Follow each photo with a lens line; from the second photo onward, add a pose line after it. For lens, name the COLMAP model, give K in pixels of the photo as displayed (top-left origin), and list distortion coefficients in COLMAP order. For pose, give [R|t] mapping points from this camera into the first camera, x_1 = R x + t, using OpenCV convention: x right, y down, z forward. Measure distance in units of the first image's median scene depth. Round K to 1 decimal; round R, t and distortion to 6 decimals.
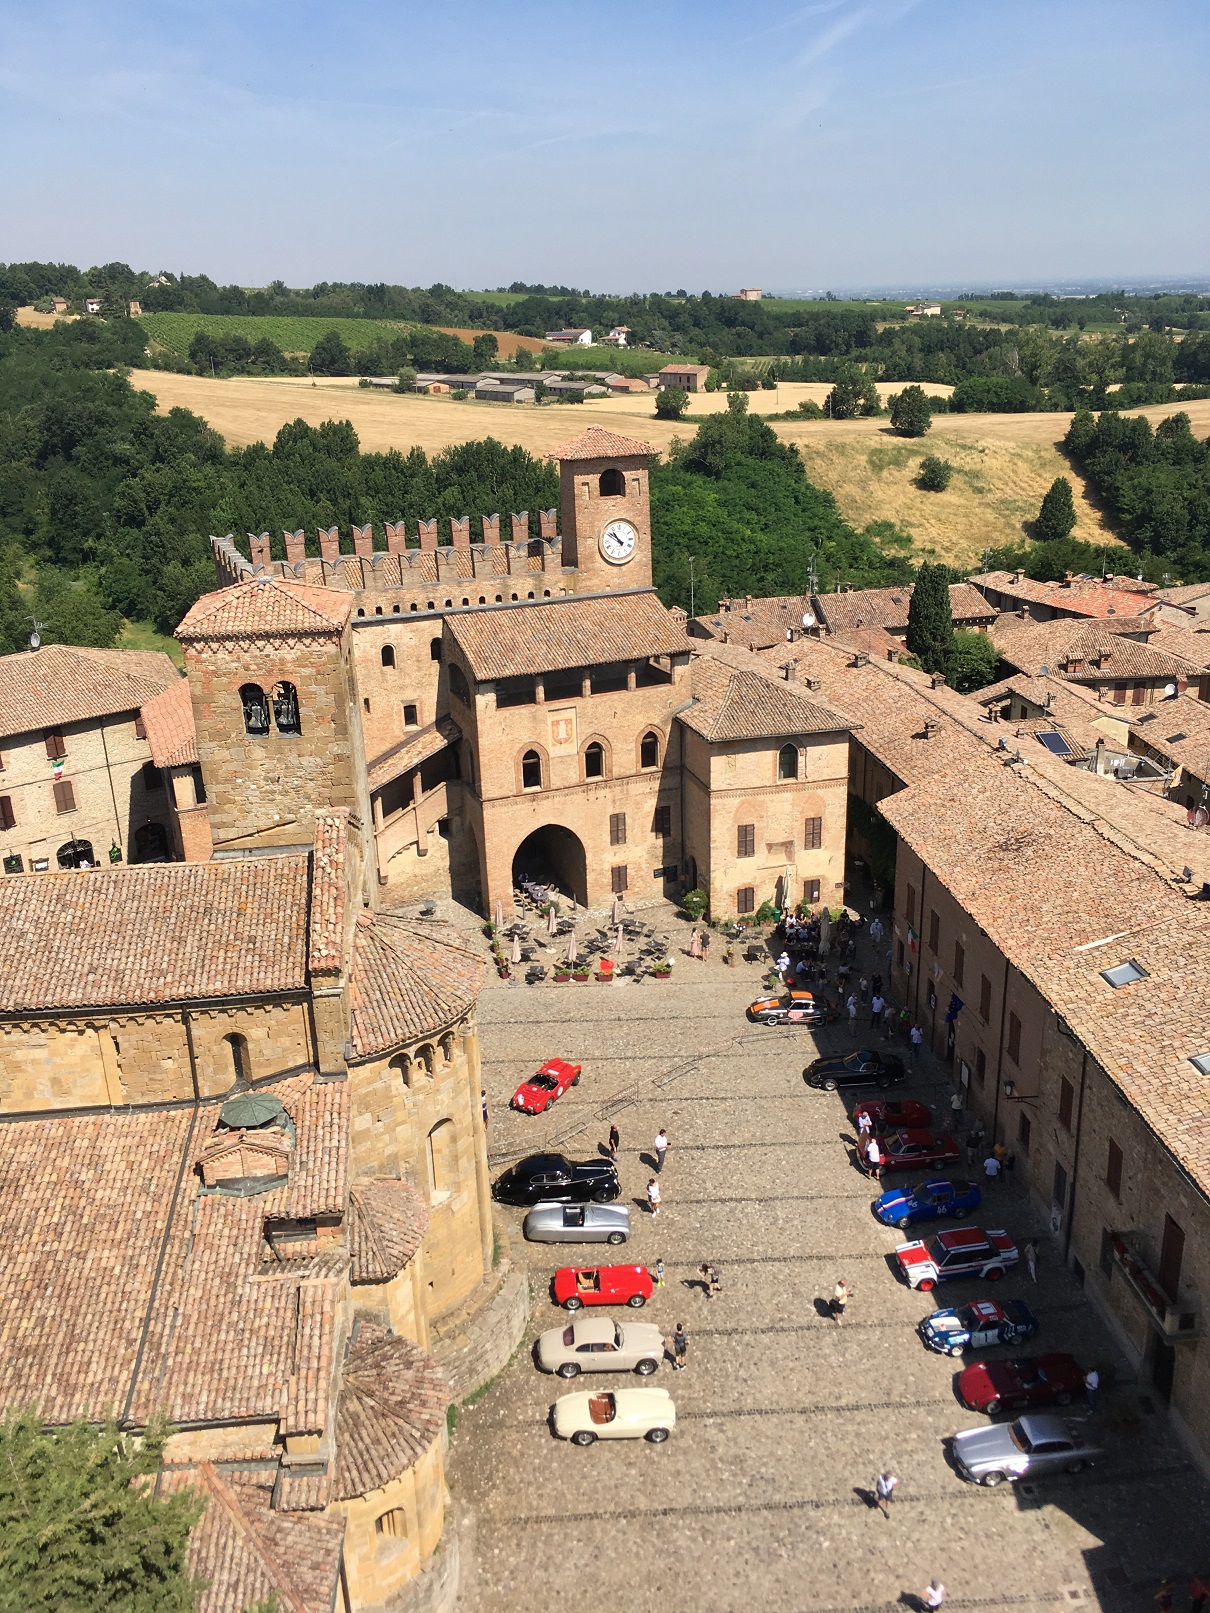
lens RADIAL K [[1362.4, 0, 605.0], [0, 1362.4, 806.5], [0, 0, 1]] dist [0.074804, -0.109660]
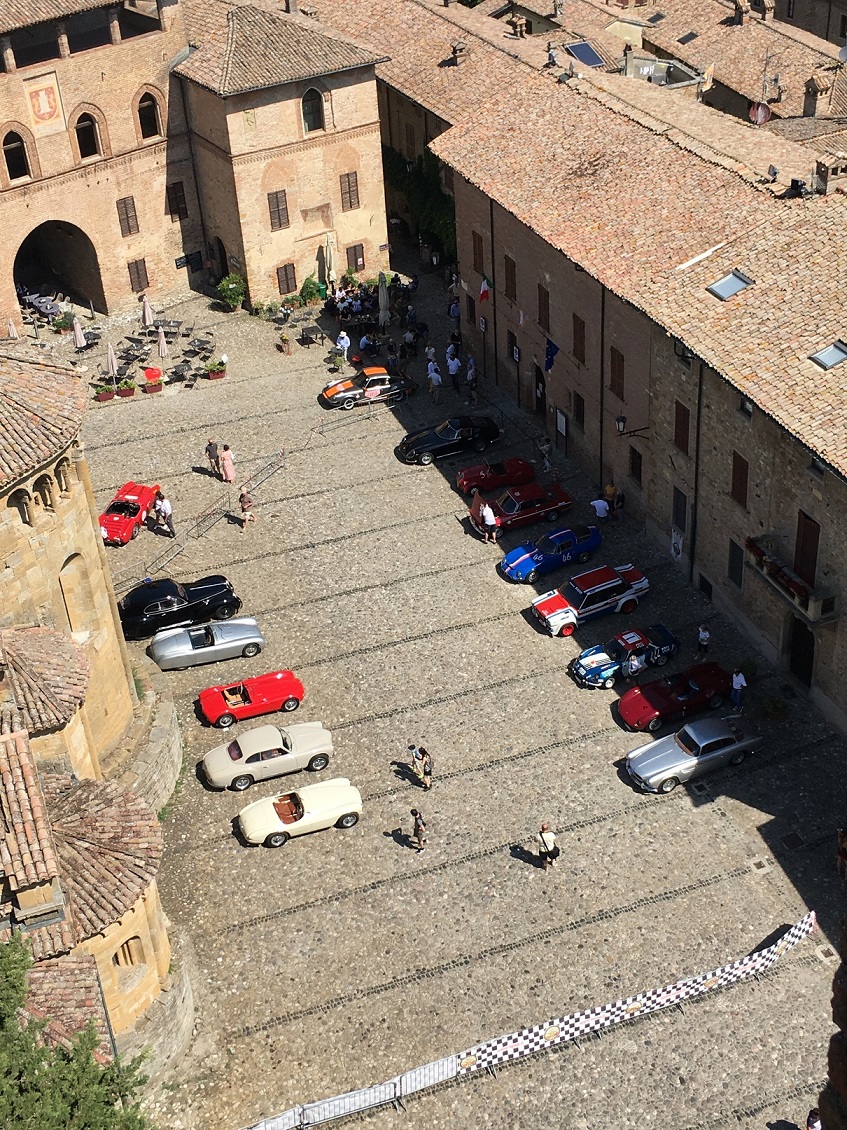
lens RADIAL K [[1551.7, 0, 379.6], [0, 1551.7, 580.4], [0, 0, 1]] dist [0.050771, -0.013105]
pose [[0.956796, -0.186659, 0.222935, -0.131205], [0.127748, 0.958633, 0.254369, 0.009041], [-0.261193, -0.214900, 0.941061, -0.014632]]
